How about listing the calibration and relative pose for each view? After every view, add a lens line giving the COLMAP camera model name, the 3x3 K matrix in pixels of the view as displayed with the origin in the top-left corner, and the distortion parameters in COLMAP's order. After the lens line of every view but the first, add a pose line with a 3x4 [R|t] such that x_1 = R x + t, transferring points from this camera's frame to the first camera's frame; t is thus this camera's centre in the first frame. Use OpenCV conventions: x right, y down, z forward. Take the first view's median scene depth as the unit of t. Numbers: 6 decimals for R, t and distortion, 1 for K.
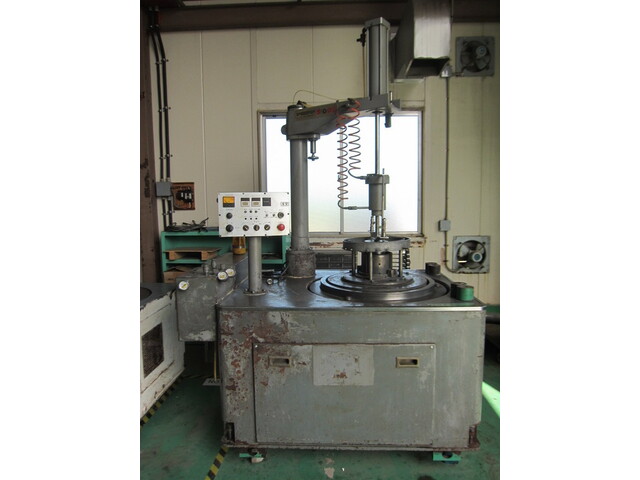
lens RADIAL K [[539.2, 0, 320.0], [0, 539.2, 240.0], [0, 0, 1]] dist [0.002056, 0.001839]
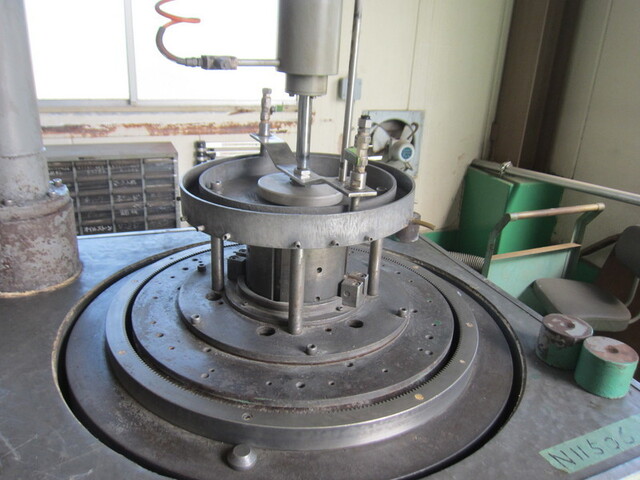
lens RADIAL K [[539.2, 0, 320.0], [0, 539.2, 240.0], [0, 0, 1]] dist [0.002056, 0.001839]
pose [[0.914903, -0.092782, 0.392867, -0.004221], [-0.031278, 0.954008, 0.298145, -0.059139], [-0.402461, -0.285062, 0.869923, 0.768540]]
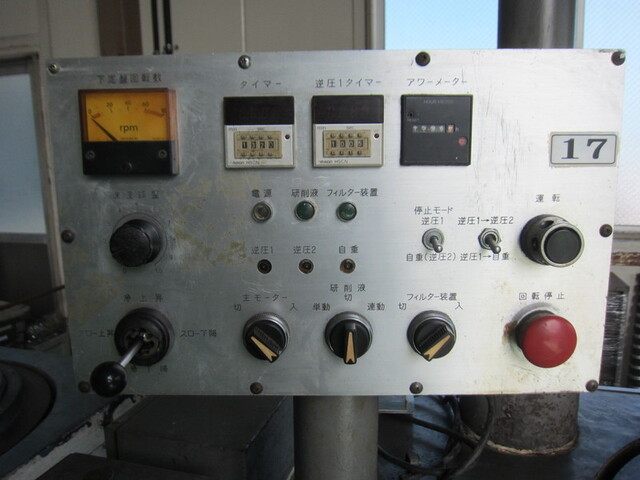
lens RADIAL K [[521.8, 0, 320.0], [0, 521.8, 240.0], [0, 0, 1]] dist [-0.008786, -0.004070]
pose [[0.981295, 0.031523, -0.189914, -0.098073], [-0.013036, 0.995119, 0.097819, -0.055681], [0.192070, -0.093513, 0.976916, 0.851914]]
